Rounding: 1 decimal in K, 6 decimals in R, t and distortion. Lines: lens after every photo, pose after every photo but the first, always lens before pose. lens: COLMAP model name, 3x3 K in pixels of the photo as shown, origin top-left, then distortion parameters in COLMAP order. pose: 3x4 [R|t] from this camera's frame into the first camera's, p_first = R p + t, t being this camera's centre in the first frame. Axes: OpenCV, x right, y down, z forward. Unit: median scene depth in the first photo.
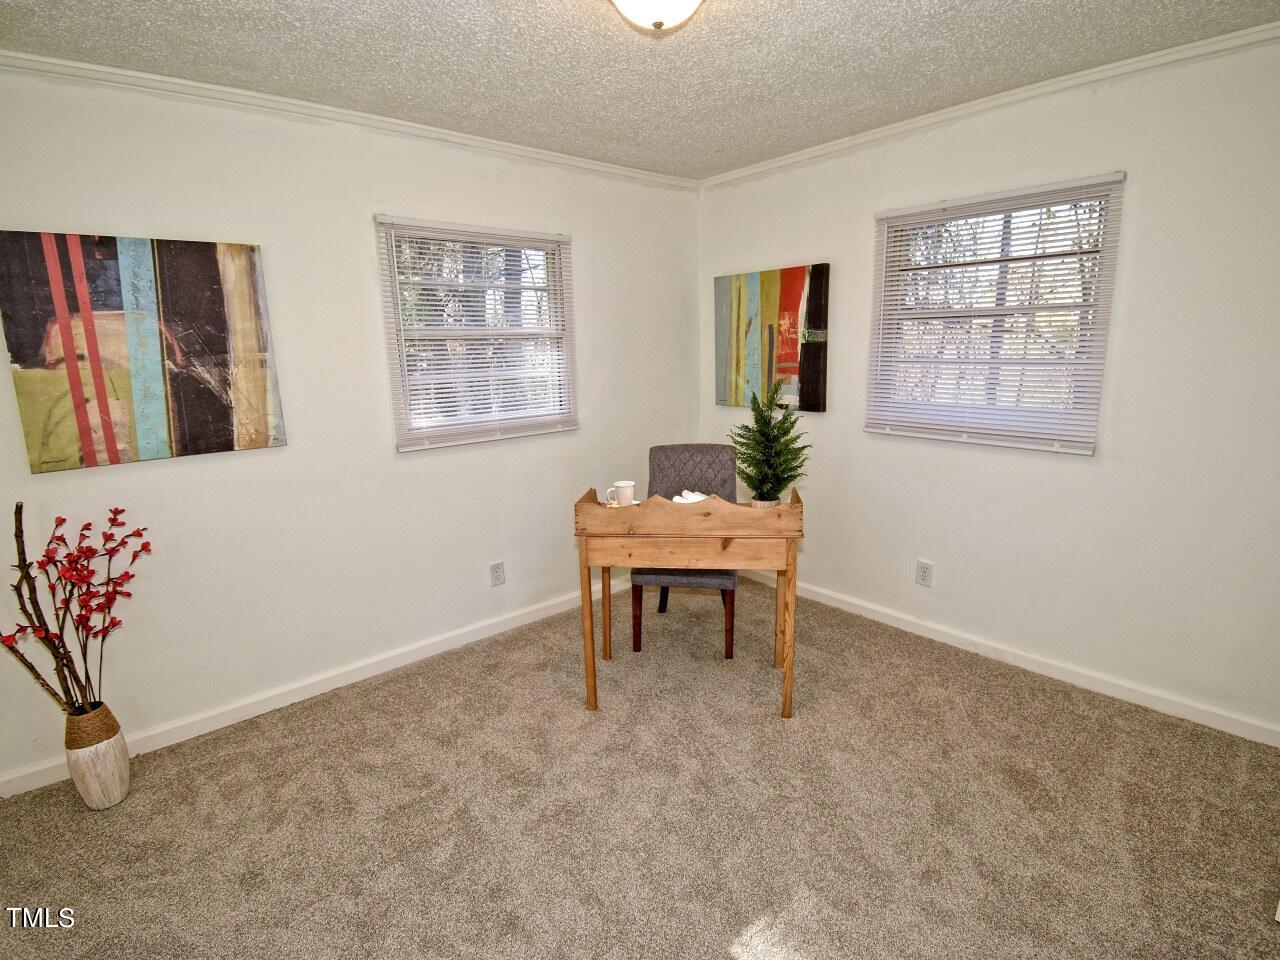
lens RADIAL K [[635.0, 0, 644.1], [0, 635.0, 478.9], [0, 0, 1]] dist [0.005198, -0.010048]
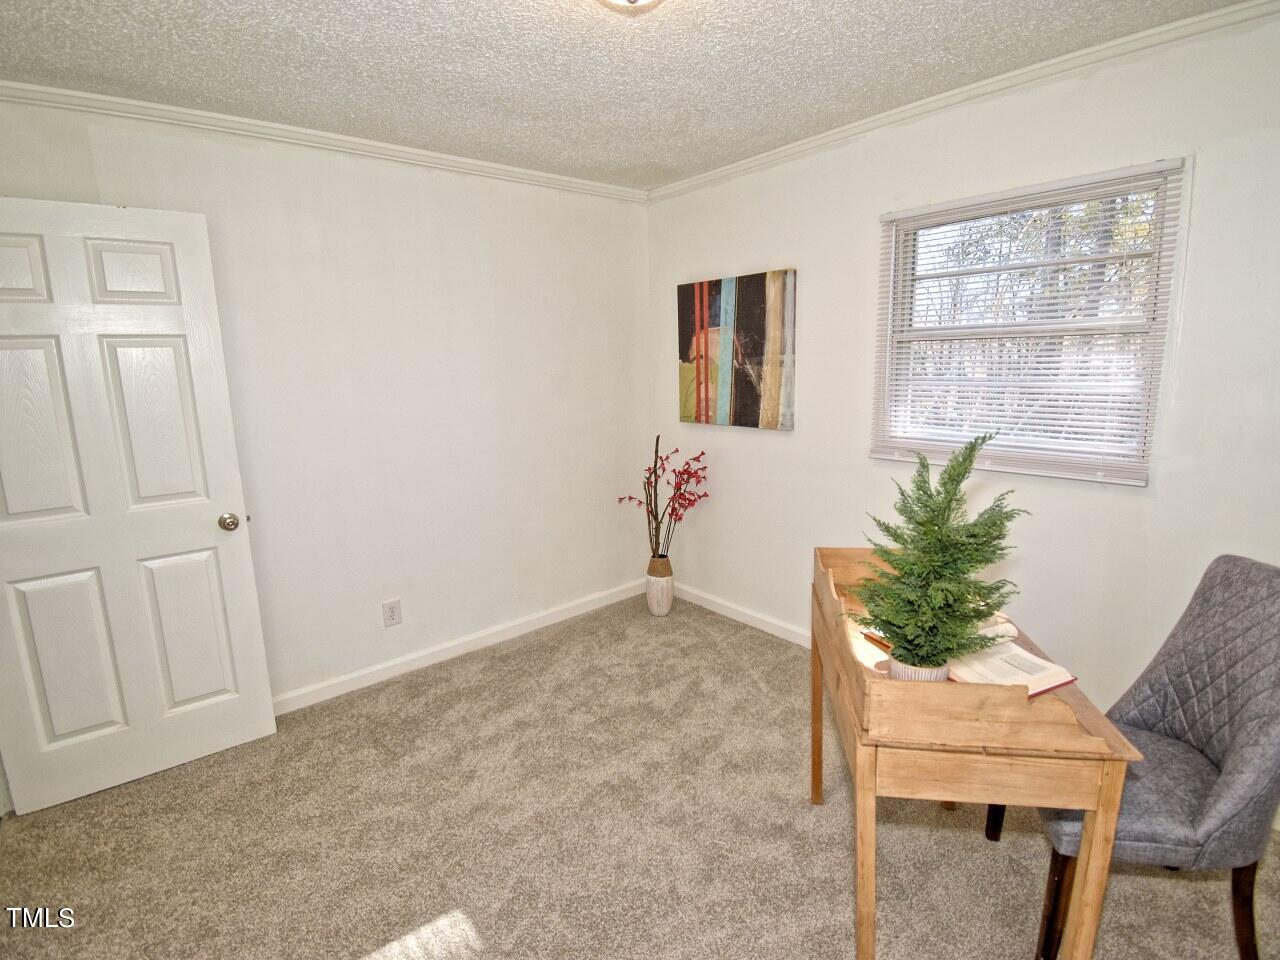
lens RADIAL K [[635.0, 0, 644.5], [0, 635.0, 476.8], [0, 0, 1]] dist [0.005198, -0.010048]
pose [[-0.004745, 0.218715, -0.975777, 0.738728], [-0.171971, 0.961072, 0.216255, -0.209978], [0.985091, 0.168832, 0.033053, 0.799858]]
